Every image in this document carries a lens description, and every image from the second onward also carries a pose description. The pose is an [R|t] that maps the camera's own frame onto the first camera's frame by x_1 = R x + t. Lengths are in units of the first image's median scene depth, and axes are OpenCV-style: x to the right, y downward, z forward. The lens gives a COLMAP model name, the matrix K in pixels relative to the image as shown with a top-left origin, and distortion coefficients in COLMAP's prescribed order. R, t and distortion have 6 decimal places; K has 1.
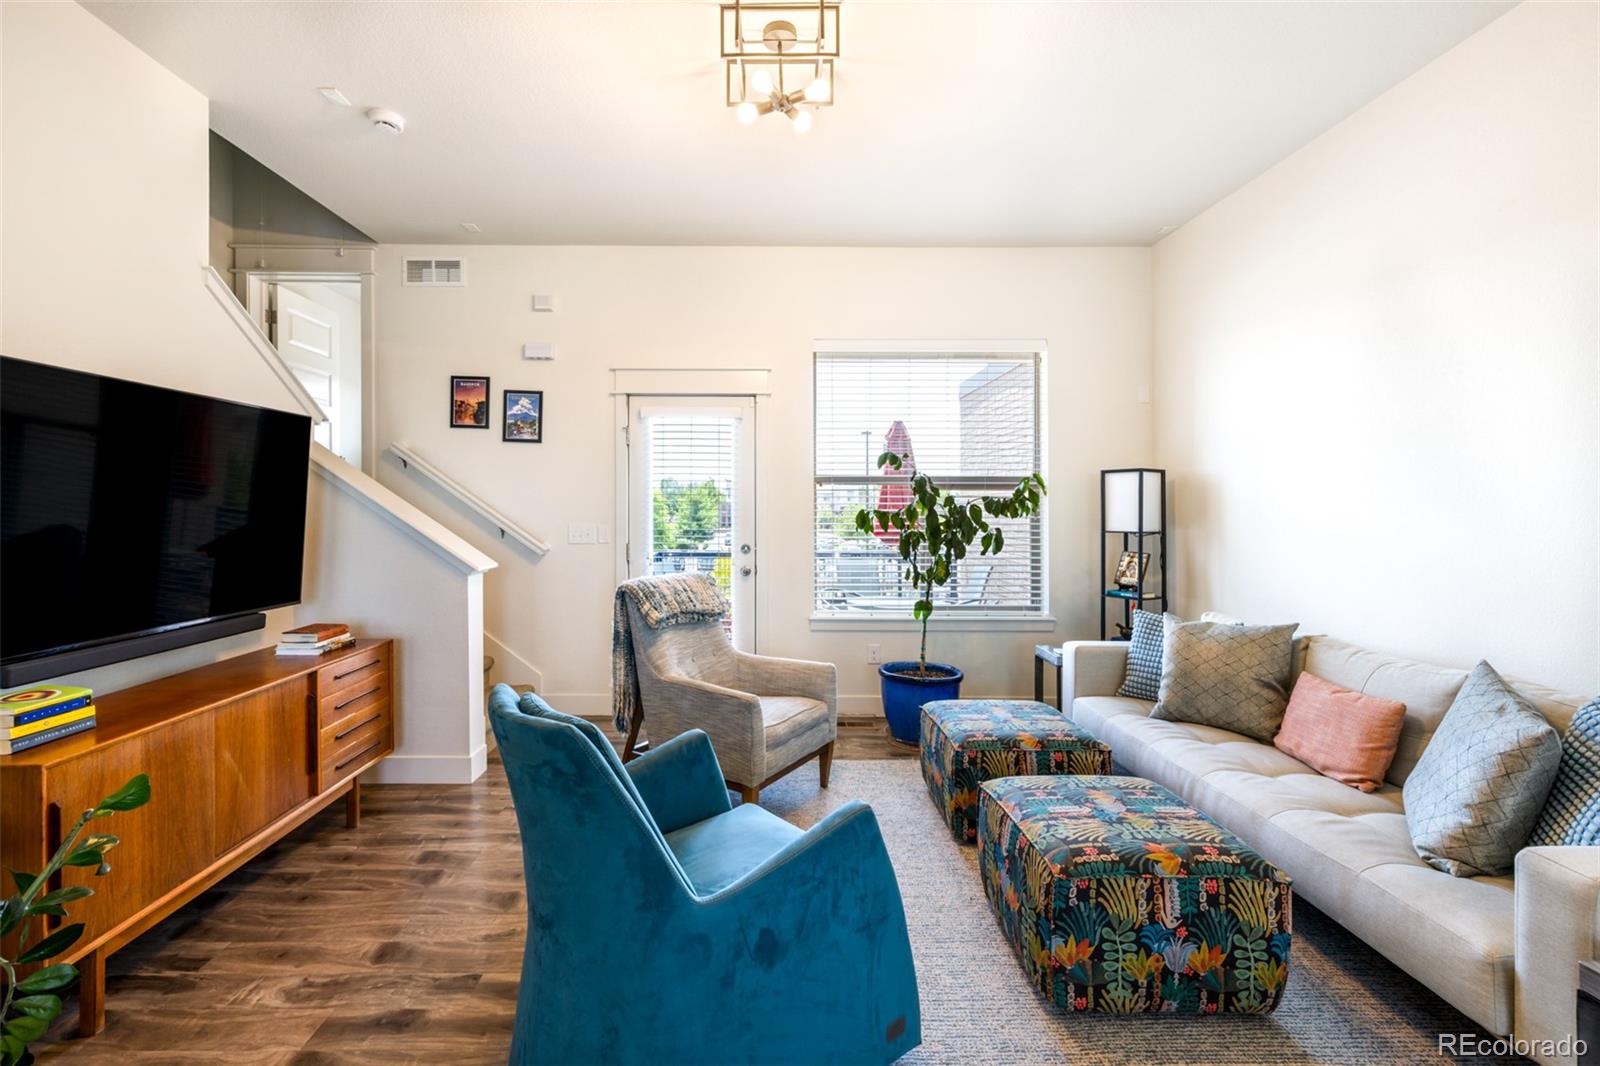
lens RADIAL K [[712.3, 0, 796.9], [0, 712.3, 501.6], [0, 0, 1]] dist [0.002245, 0.000345]
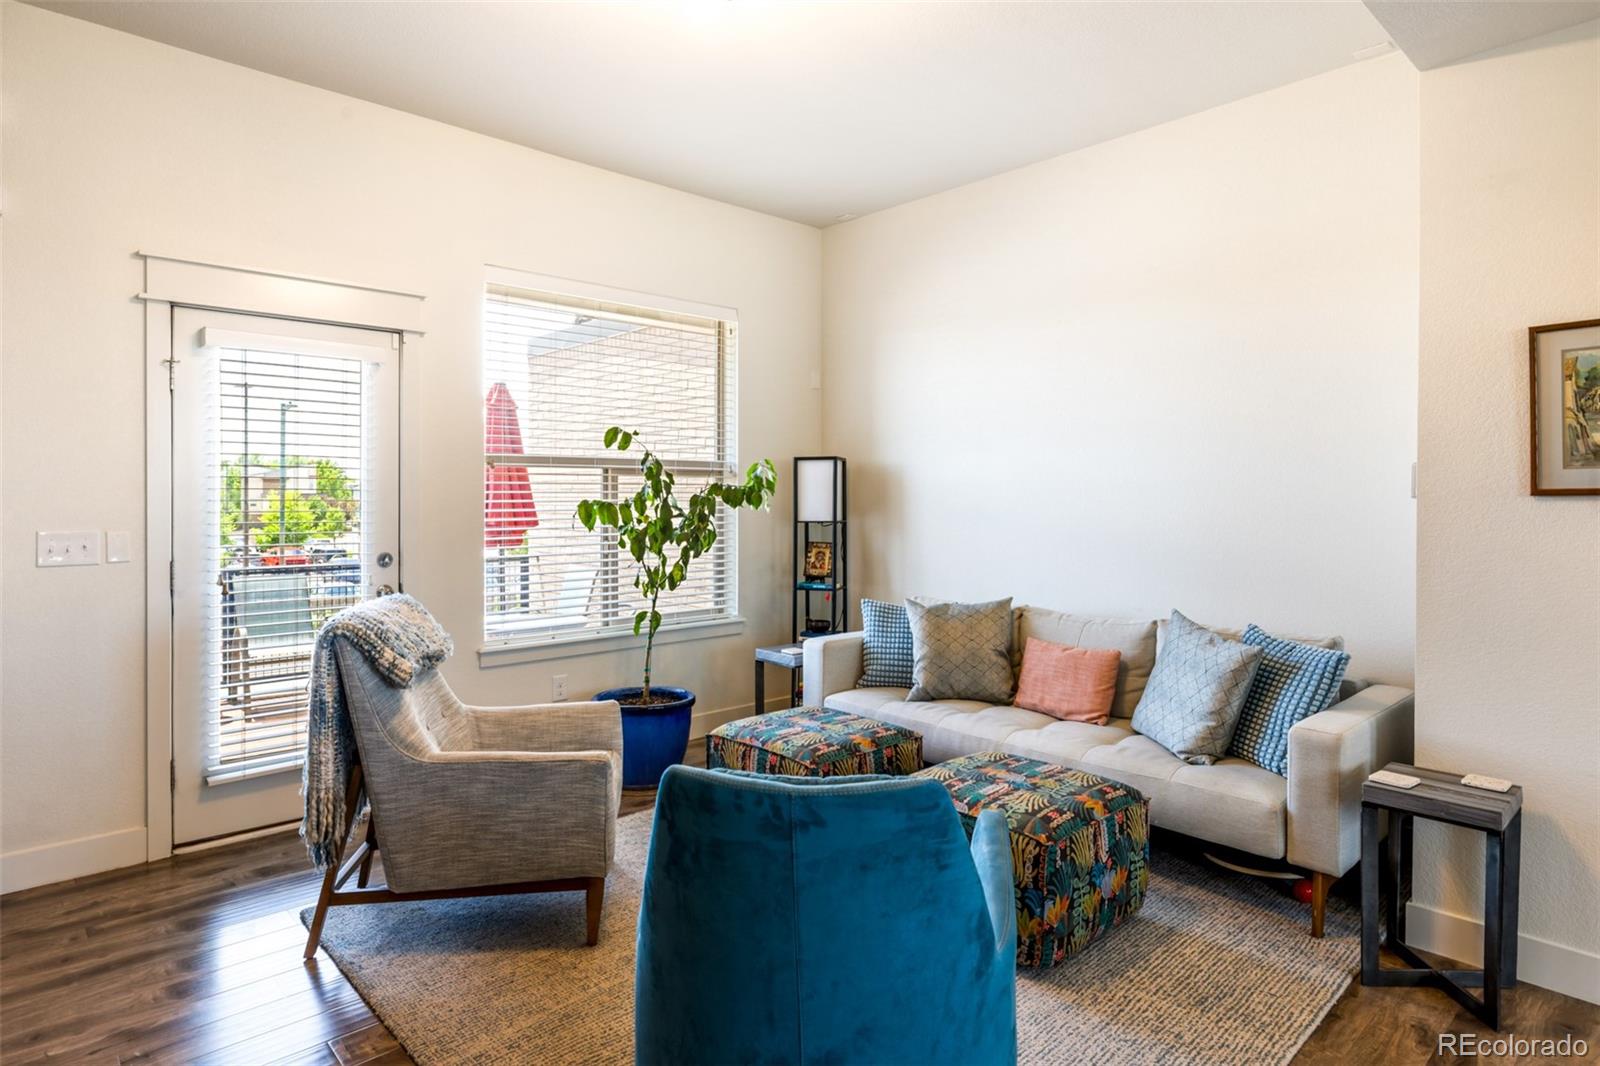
lens RADIAL K [[886.6, 0, 799.8], [0, 886.6, 499.1], [0, 0, 1]] dist [-0.001399, -0.000257]
pose [[0.736753, -0.005051, 0.676143, -0.518165], [-0.002771, 0.999941, 0.010489, -0.000786], [-0.676156, -0.009601, 0.736696, 0.184151]]
